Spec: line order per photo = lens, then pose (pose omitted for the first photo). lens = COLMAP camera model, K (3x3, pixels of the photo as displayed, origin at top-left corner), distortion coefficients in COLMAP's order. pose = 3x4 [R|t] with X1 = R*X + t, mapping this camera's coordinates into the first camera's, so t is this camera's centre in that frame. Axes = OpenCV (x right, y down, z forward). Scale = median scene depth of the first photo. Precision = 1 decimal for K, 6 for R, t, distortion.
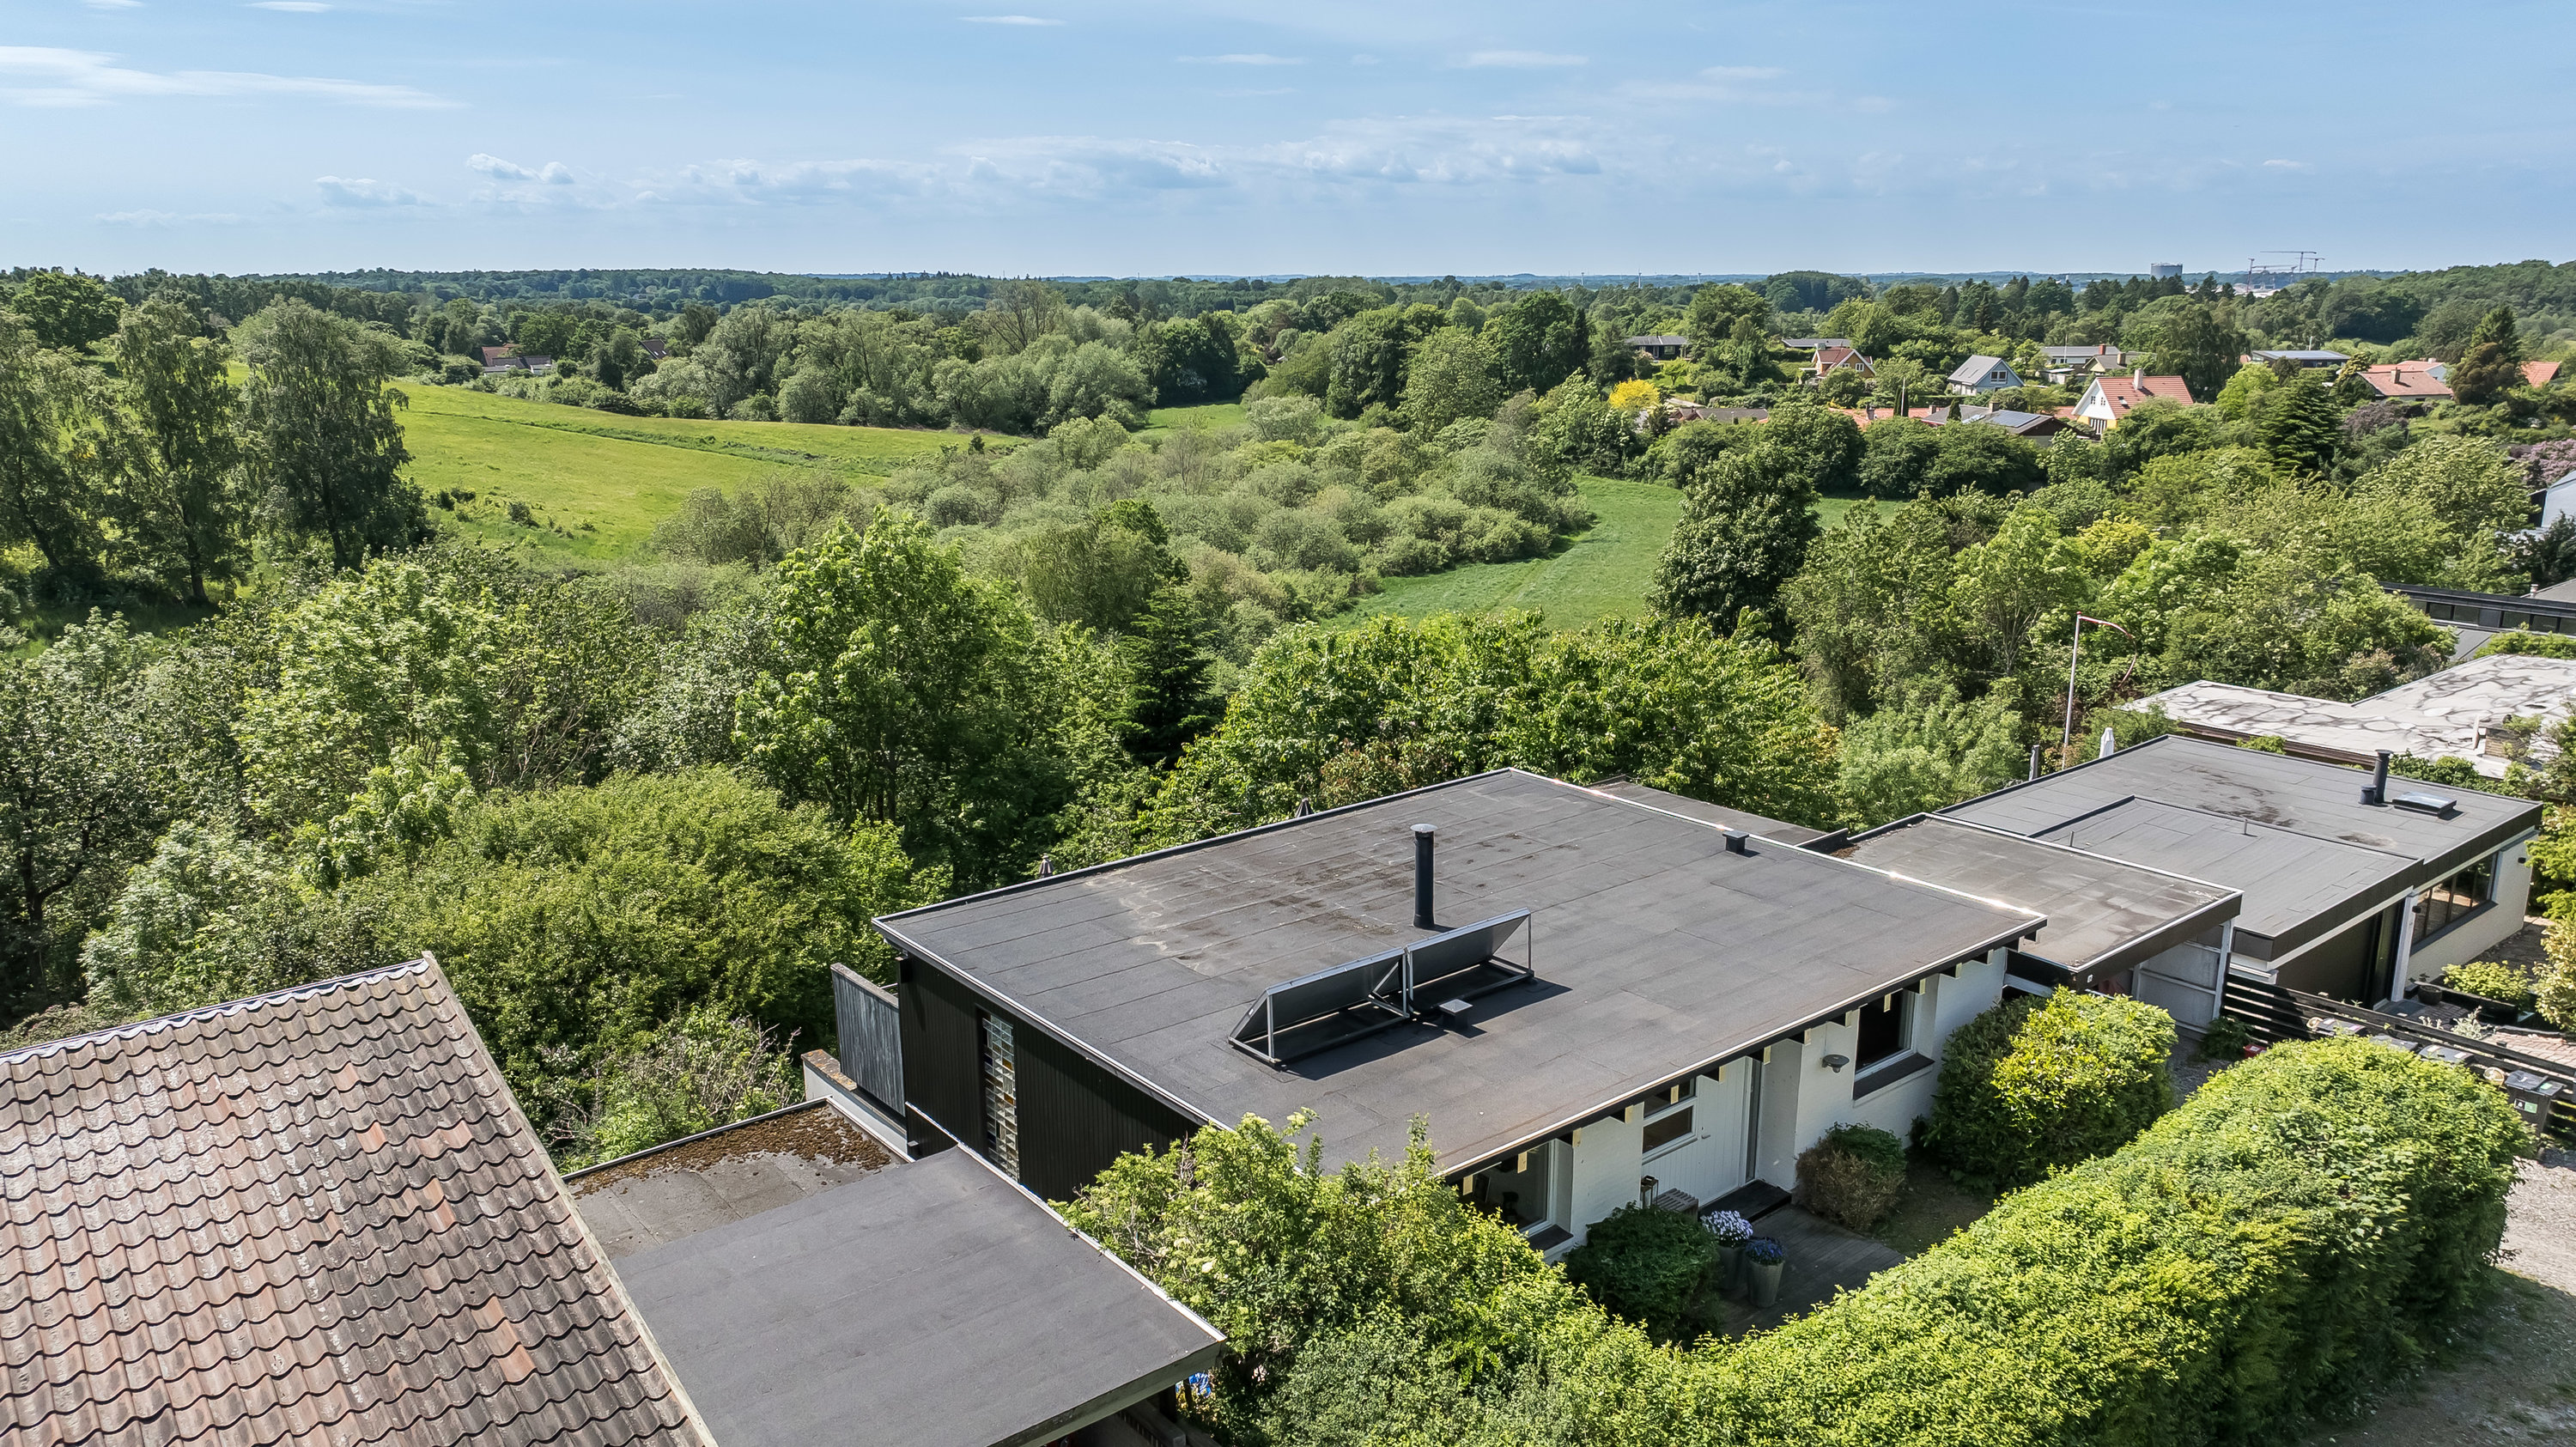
lens RADIAL K [[1818.4, 0, 1288.0], [0, 1818.4, 723.5], [0, 0, 1]] dist [-0.012171, -0.003825]
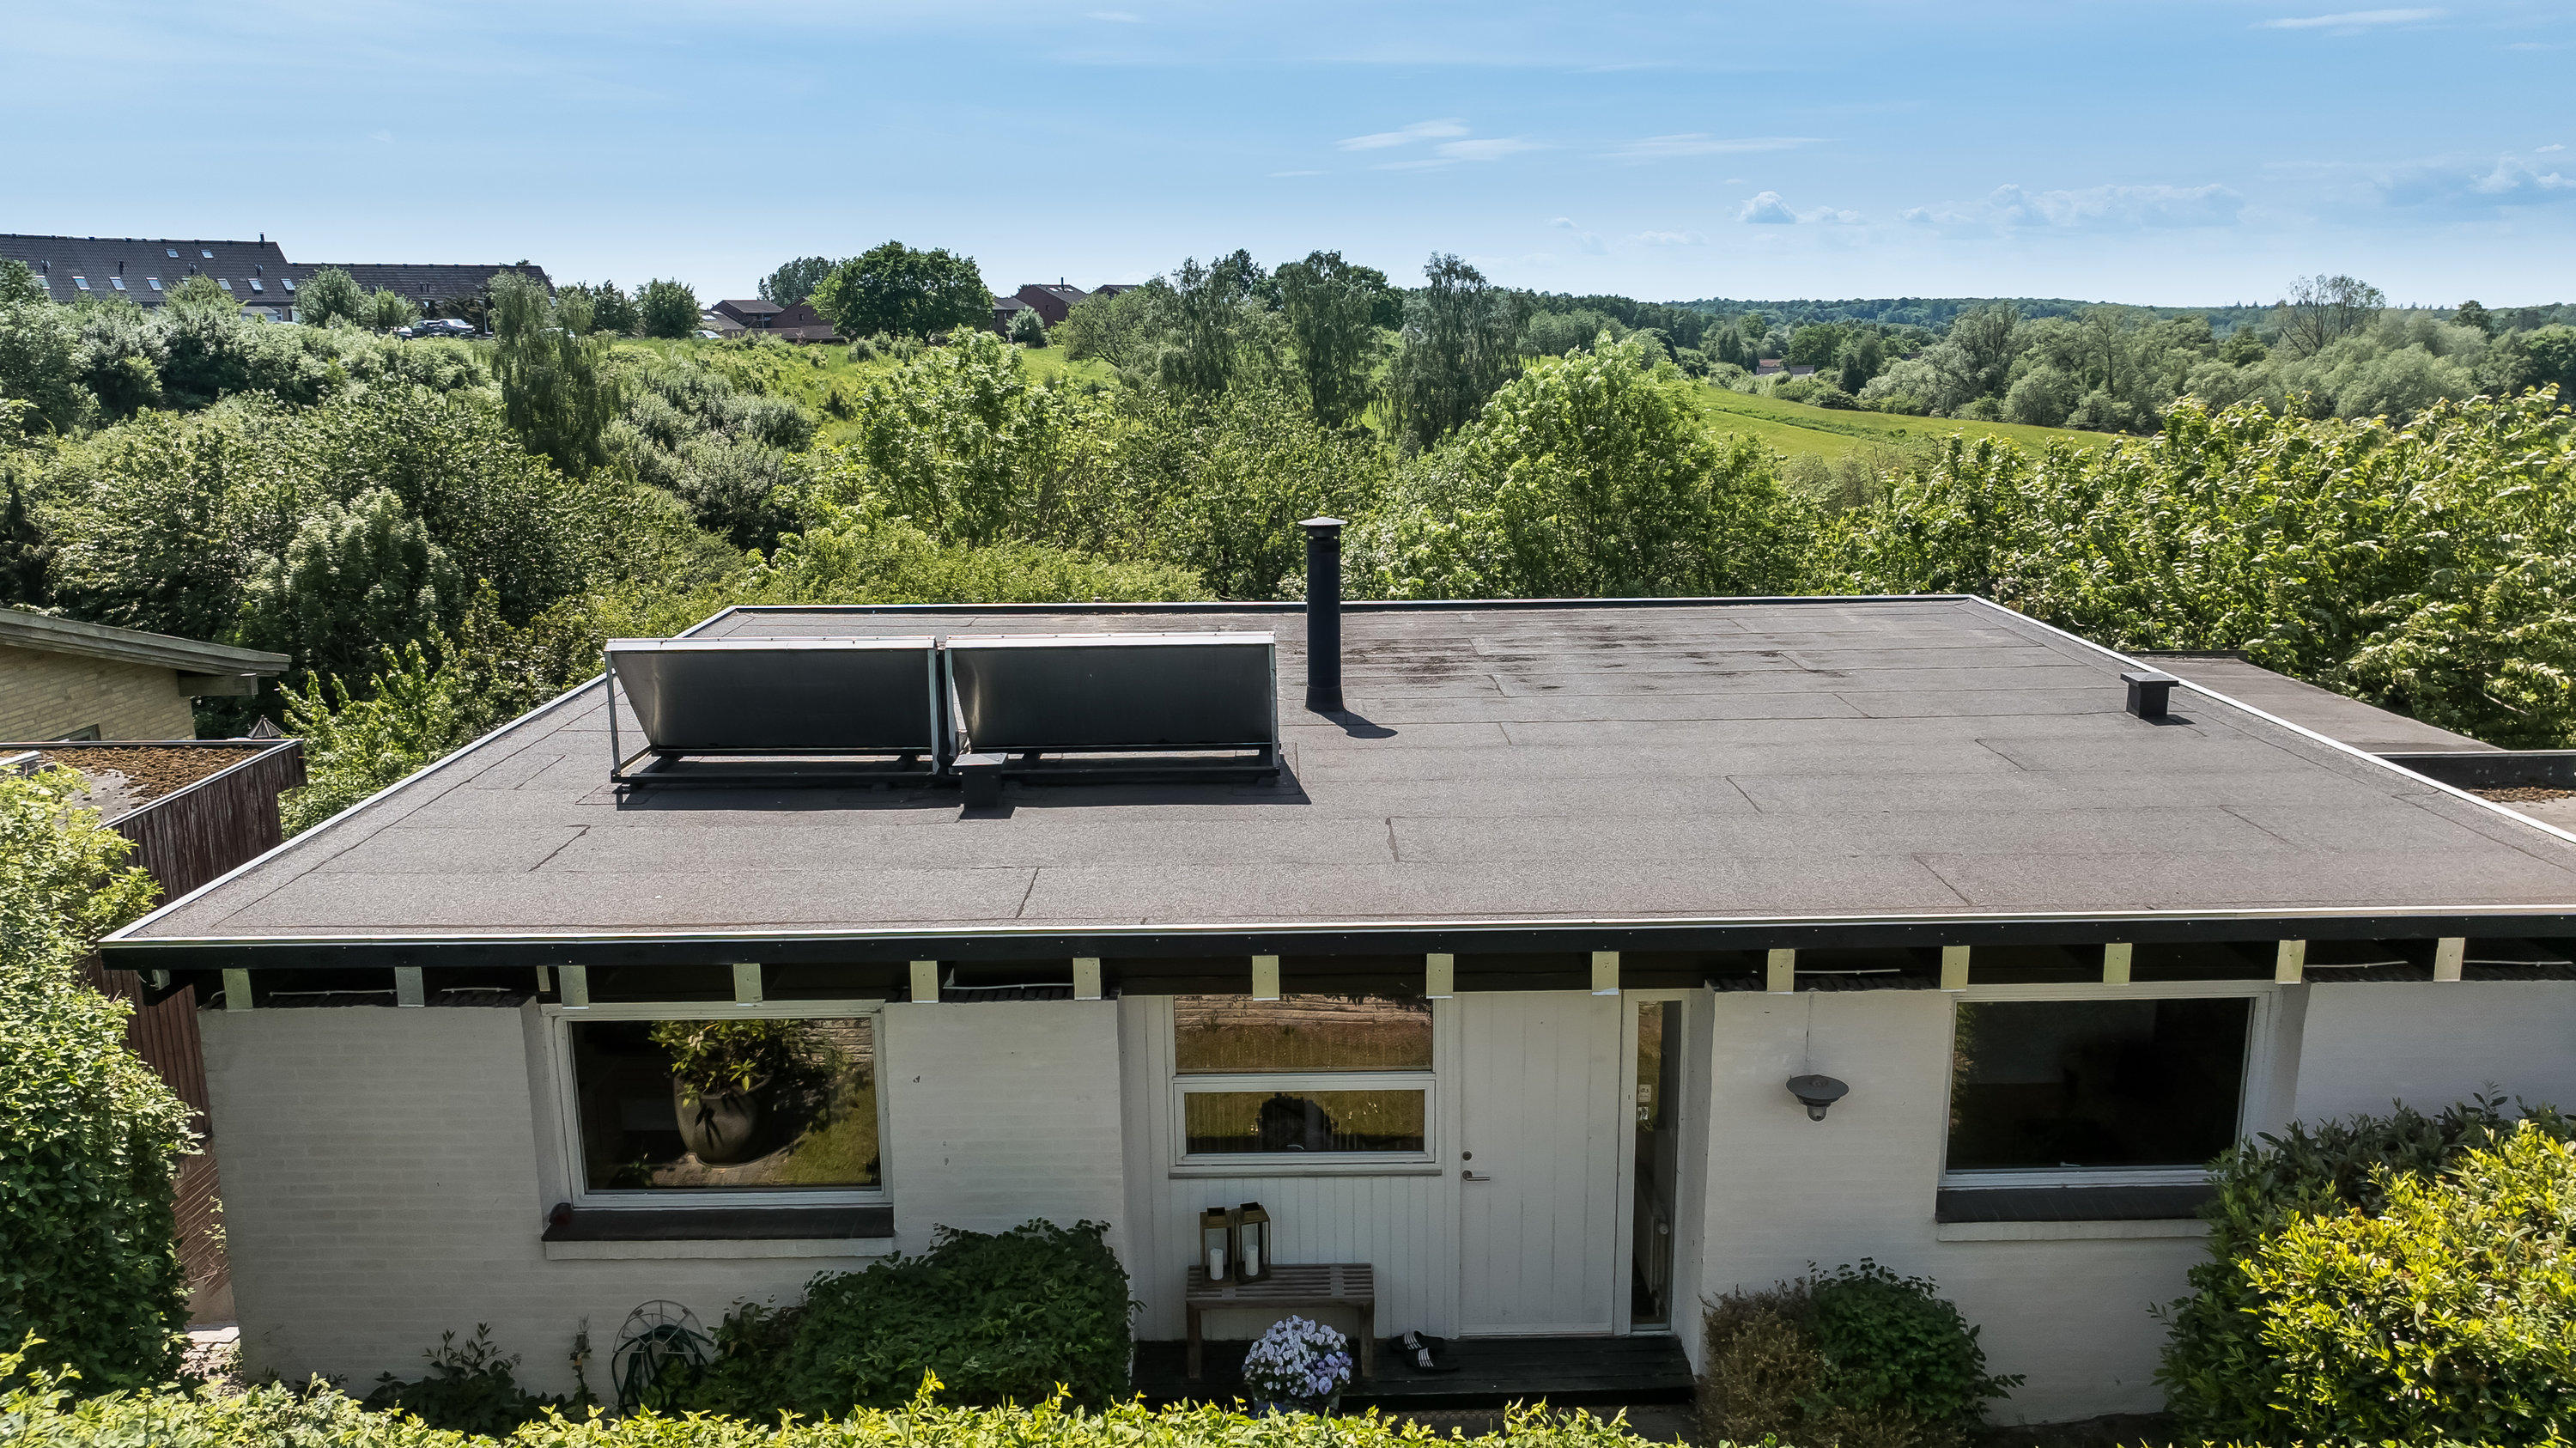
lens RADIAL K [[1864.3, 0, 1288.0], [0, 1864.3, 724.0], [0, 0, 1]] dist [-0.038721, 0.031834]
pose [[0.778194, 0.129683, -0.614489, 0.035740], [-0.142808, 0.989356, 0.027943, 0.008930], [0.611572, 0.066008, 0.788430, 0.048060]]
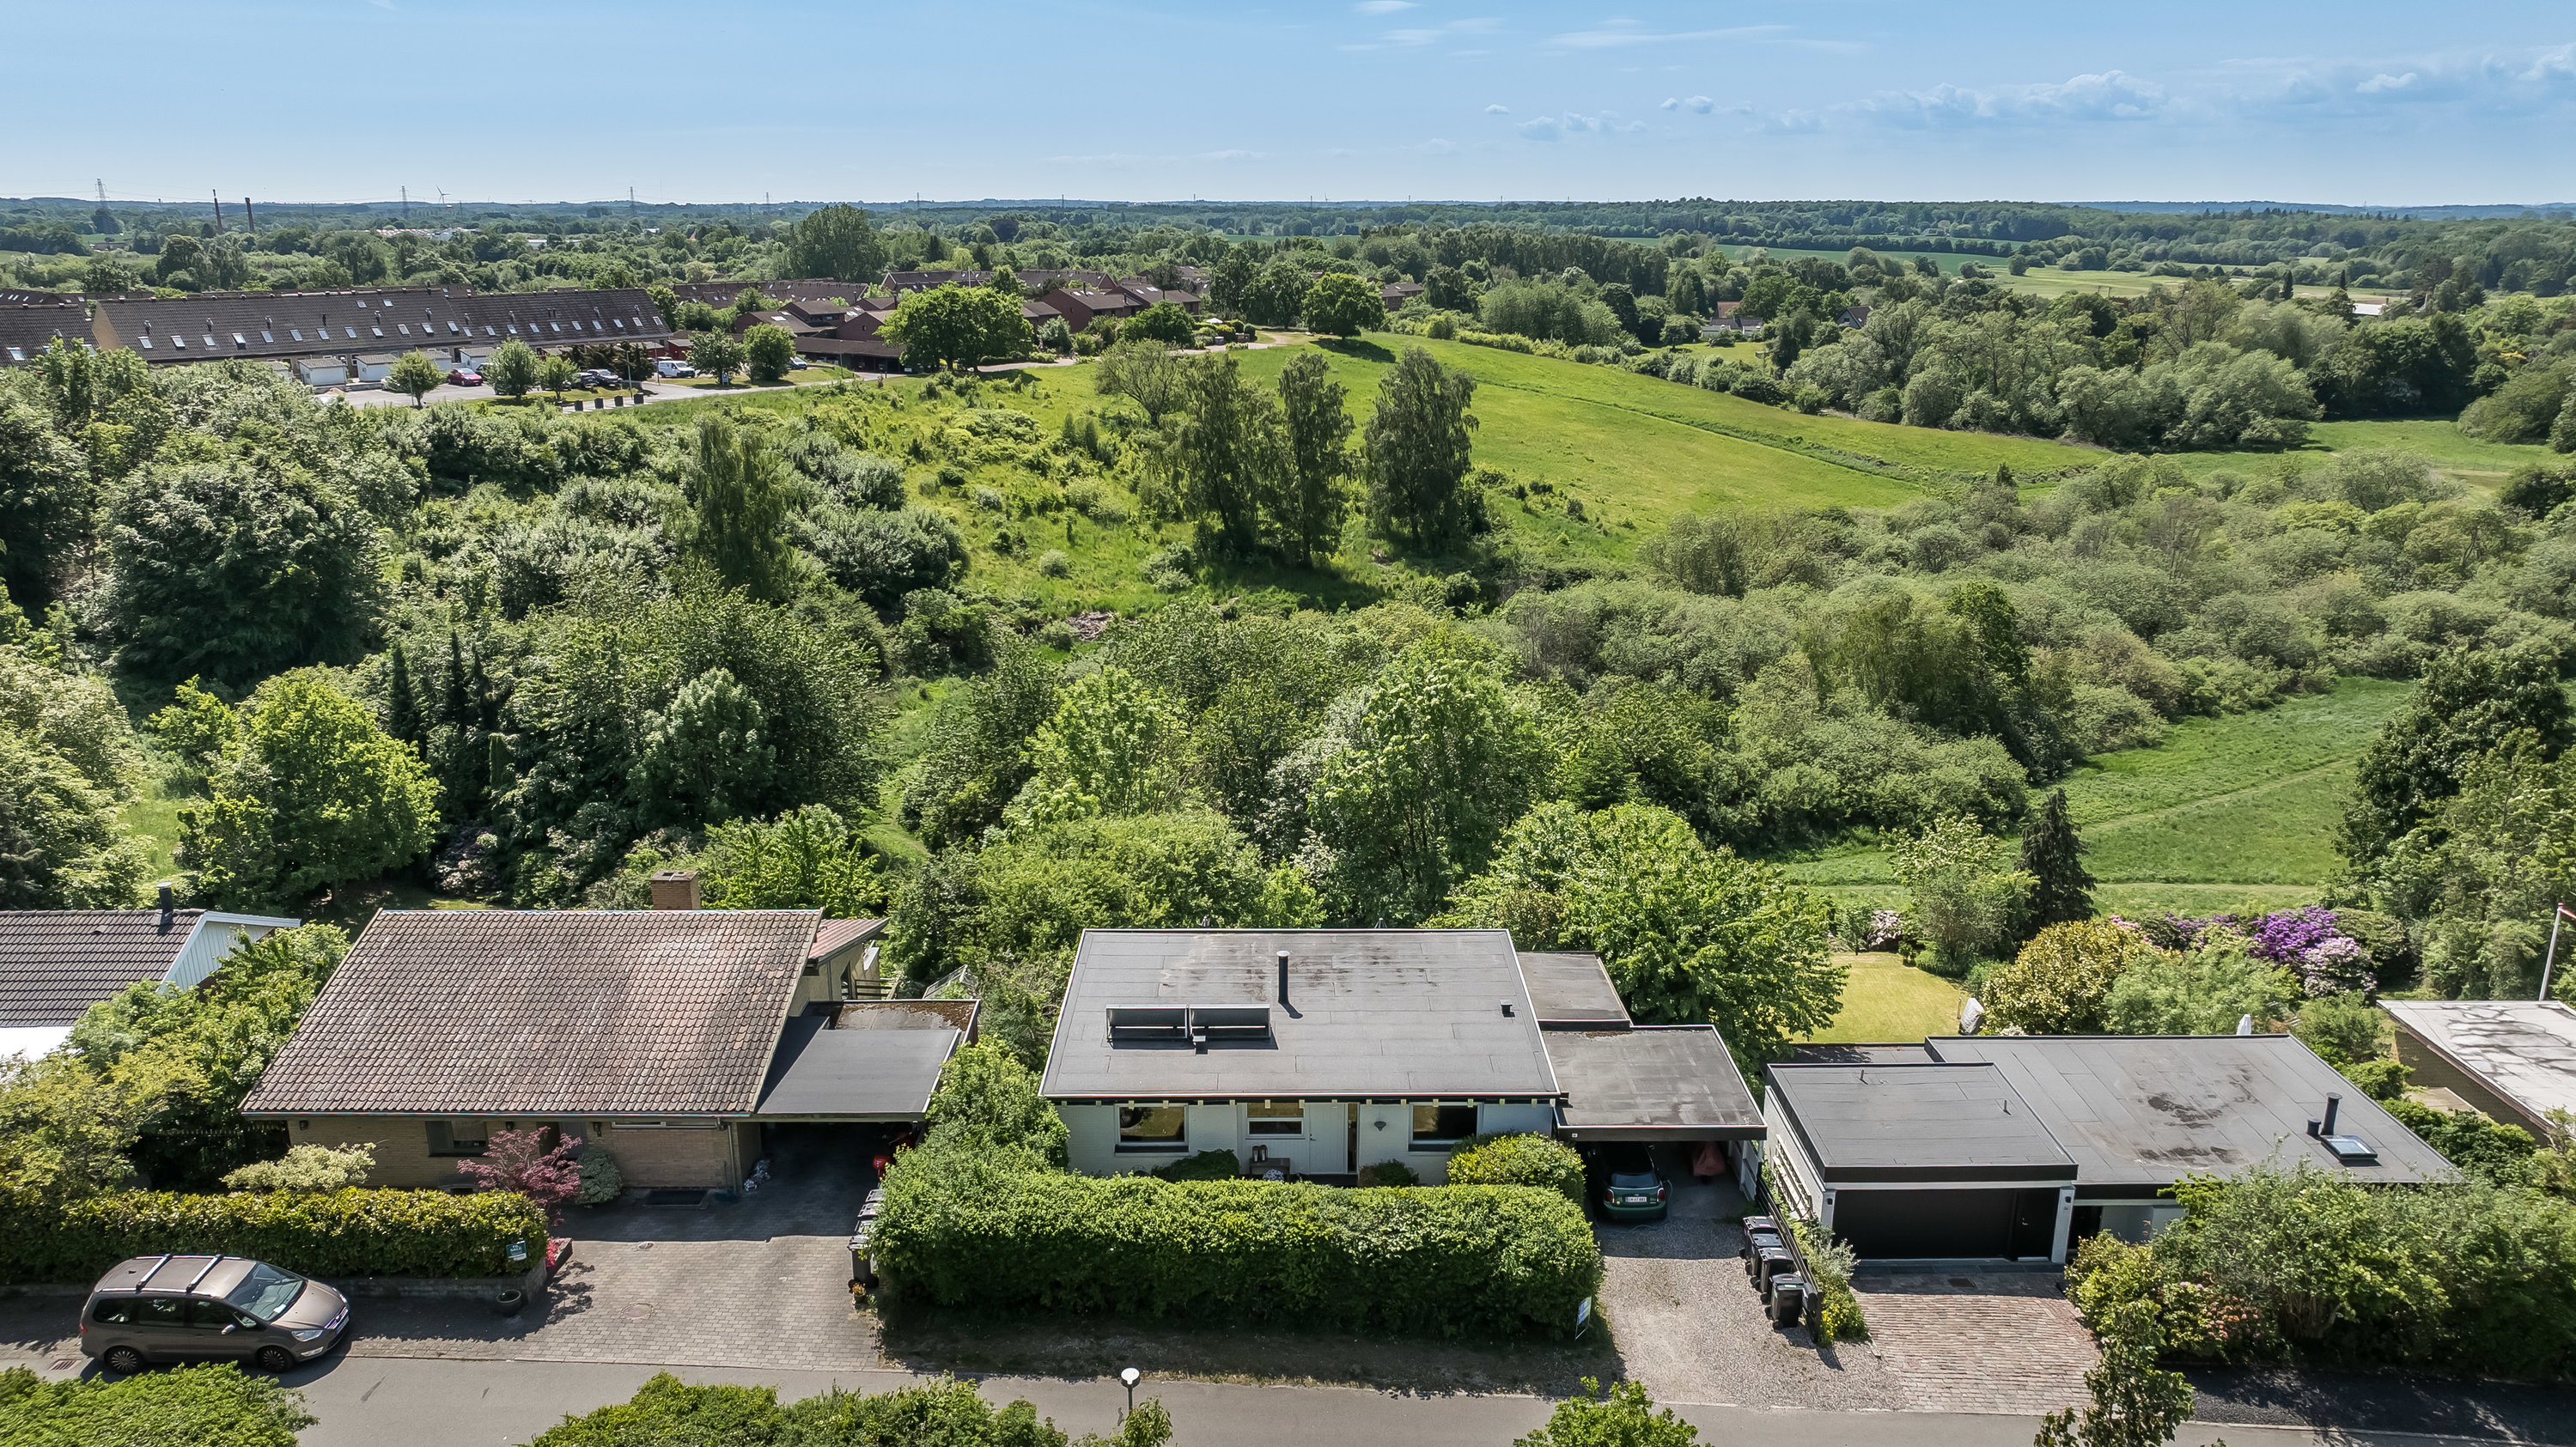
lens RADIAL K [[1802.6, 0, 1288.0], [0, 1802.6, 723.5], [0, 0, 1]] dist [-0.003940, -0.004409]
pose [[0.780403, 0.178225, -0.599339, 0.104065], [-0.153723, 0.983786, 0.092384, -0.032004], [0.606087, 0.020035, 0.795146, -0.048390]]
